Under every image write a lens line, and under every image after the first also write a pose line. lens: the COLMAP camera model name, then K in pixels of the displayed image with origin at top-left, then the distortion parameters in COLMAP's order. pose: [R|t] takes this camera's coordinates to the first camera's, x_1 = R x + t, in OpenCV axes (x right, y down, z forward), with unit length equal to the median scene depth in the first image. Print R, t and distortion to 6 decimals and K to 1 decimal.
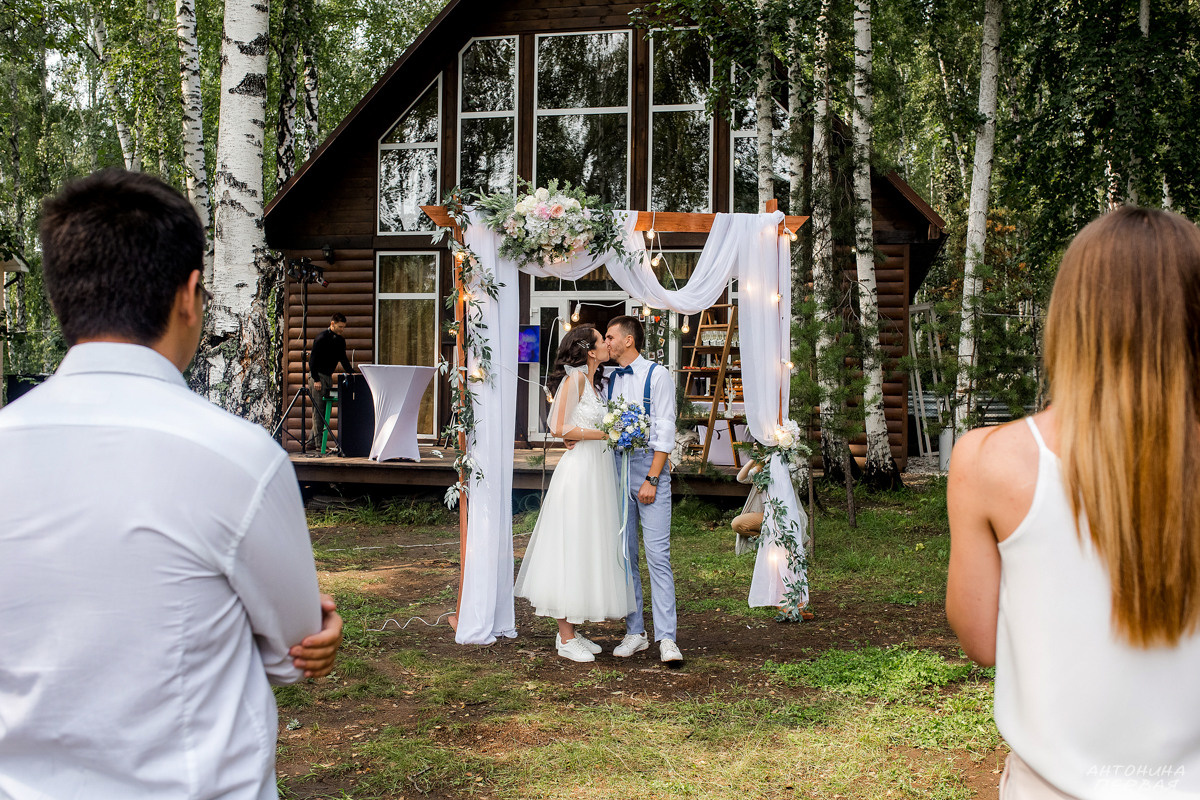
lens RADIAL K [[1142.6, 0, 596.6], [0, 1142.6, 403.9], [0, 0, 1]] dist [-0.062012, 0.079063]
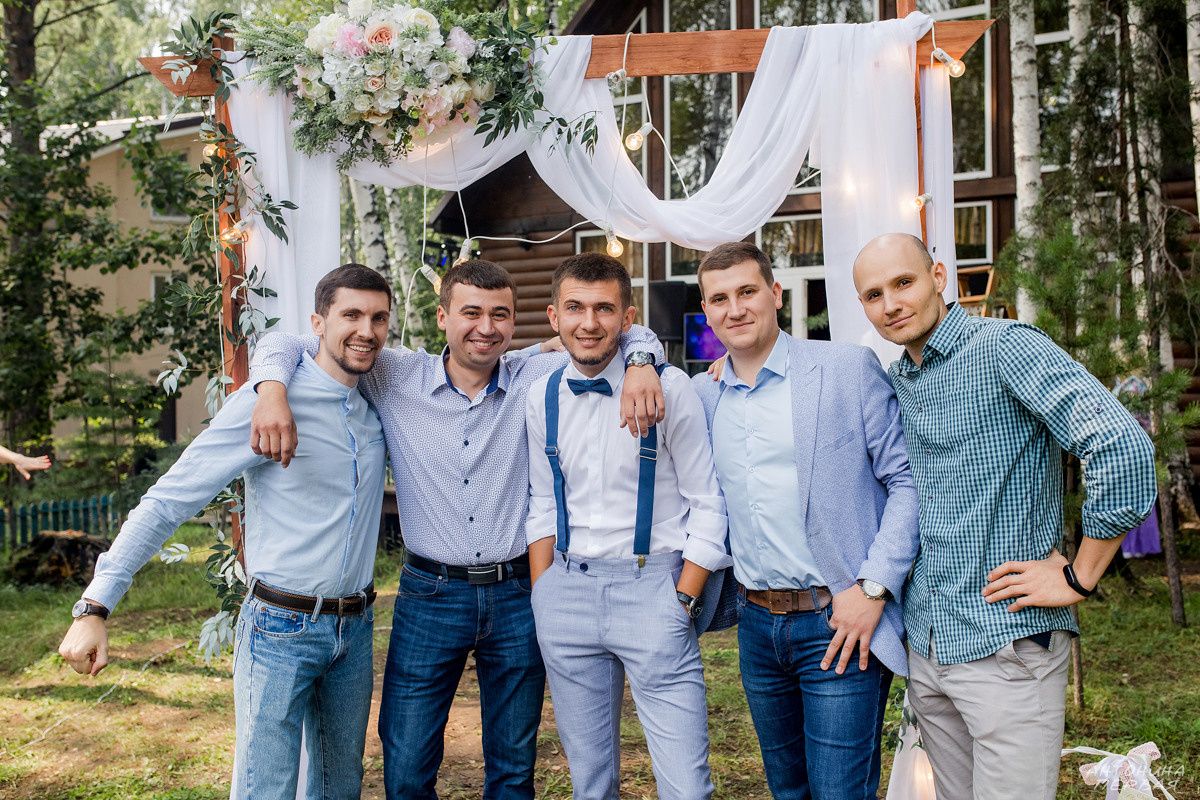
lens RADIAL K [[1130.4, 0, 600.0], [0, 1130.4, 400.0], [0, 0, 1]] dist [-0.075270, 0.116305]
pose [[0.955528, -0.018189, -0.294340, 0.173014], [0.017667, 0.999834, -0.004434, -0.016795], [0.294371, -0.000964, 0.955691, 0.559461]]
